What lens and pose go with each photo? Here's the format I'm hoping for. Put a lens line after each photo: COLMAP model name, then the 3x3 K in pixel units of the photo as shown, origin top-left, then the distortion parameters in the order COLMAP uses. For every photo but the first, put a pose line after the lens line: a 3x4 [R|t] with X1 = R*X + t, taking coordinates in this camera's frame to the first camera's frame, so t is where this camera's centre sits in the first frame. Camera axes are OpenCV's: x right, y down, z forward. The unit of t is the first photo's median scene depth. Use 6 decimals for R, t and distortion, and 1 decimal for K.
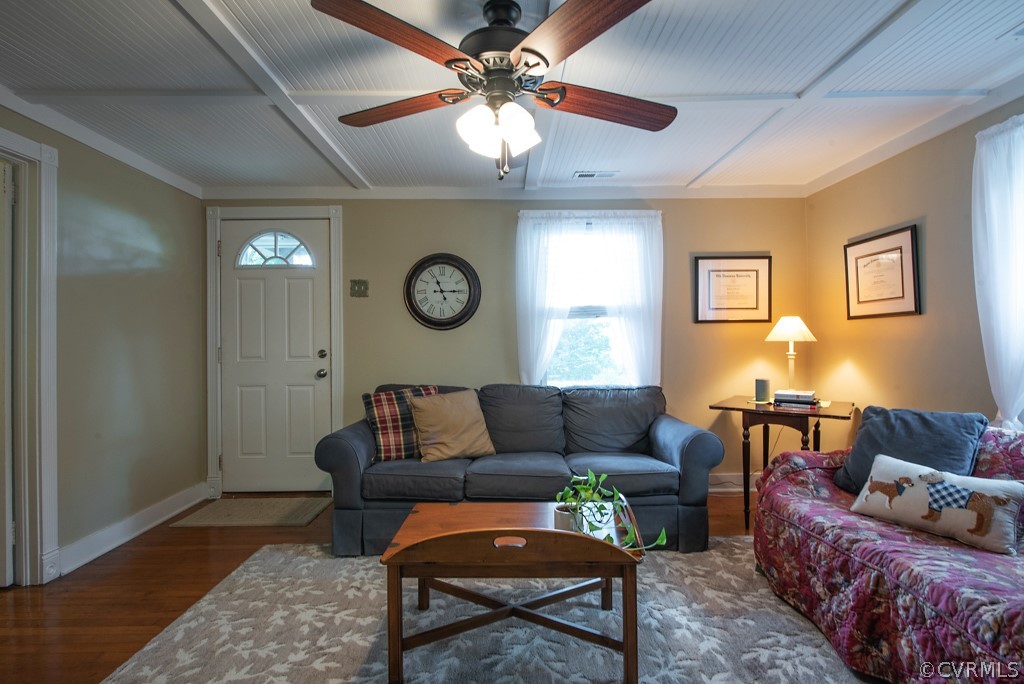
lens RADIAL K [[491.8, 0, 516.5], [0, 491.8, 338.3], [0, 0, 1]] dist [-0.009472, -0.002853]
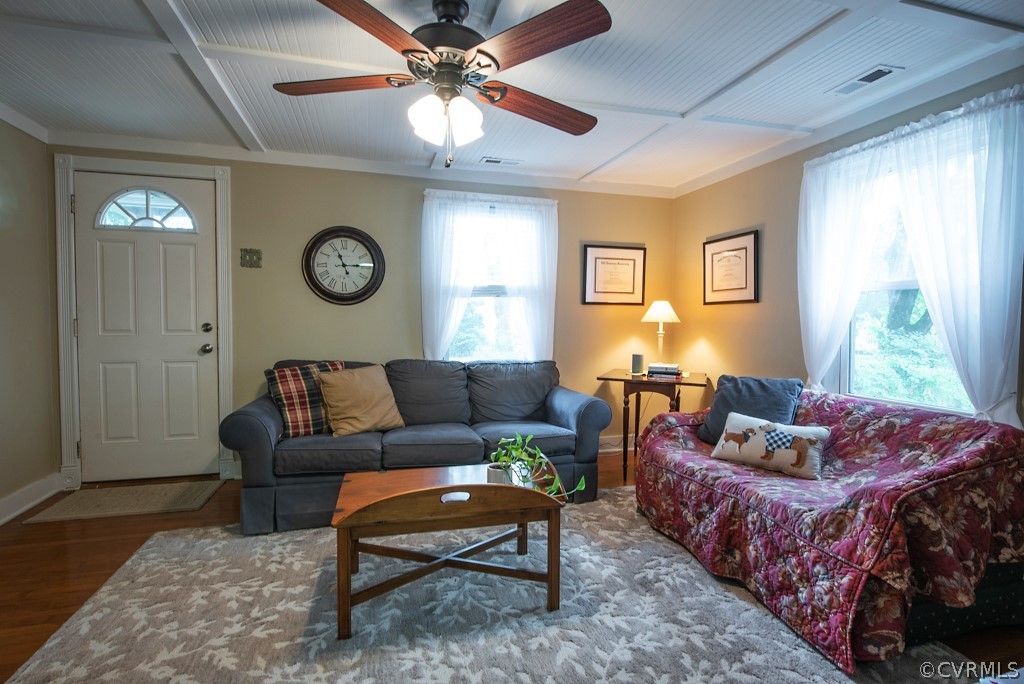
lens RADIAL K [[491.8, 0, 517.9], [0, 491.8, 338.8], [0, 0, 1]] dist [-0.009472, -0.002853]
pose [[0.964426, 0.007182, 0.264254, -0.112994], [-0.019614, 0.998820, 0.044436, 0.000769], [-0.263623, -0.048038, 0.963429, -0.064863]]
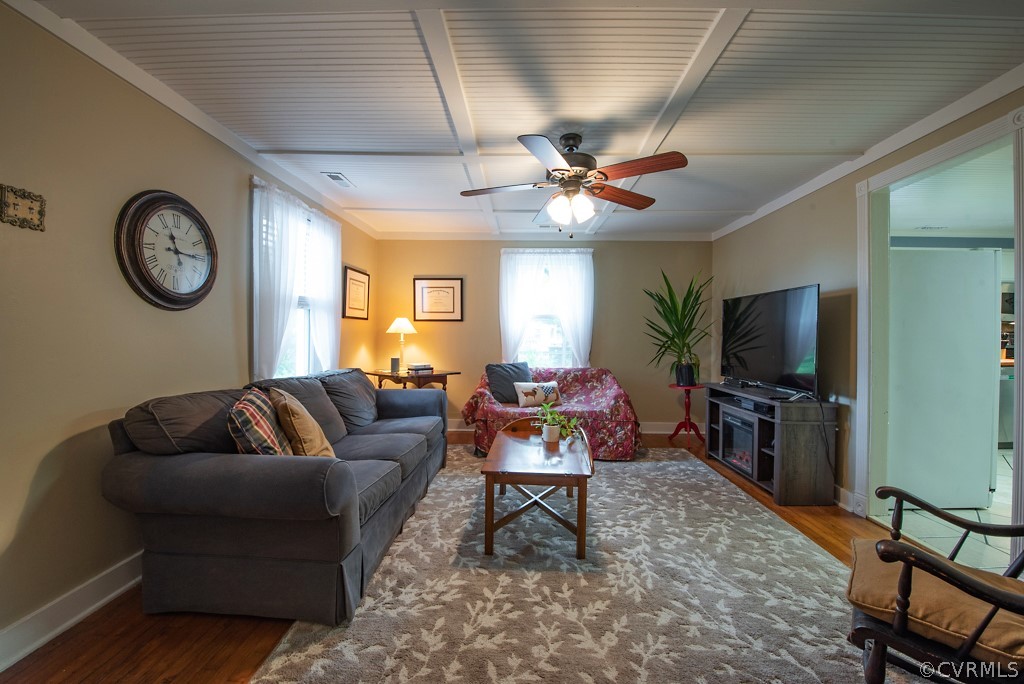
lens RADIAL K [[403.4, 0, 514.1], [0, 403.4, 340.1], [0, 0, 1]] dist [-0.020003, -0.000122]
pose [[0.050302, -0.005282, 0.998720, -1.003438], [-0.014705, 0.999874, 0.006028, 0.020481], [-0.998626, -0.014989, 0.050218, 0.776552]]
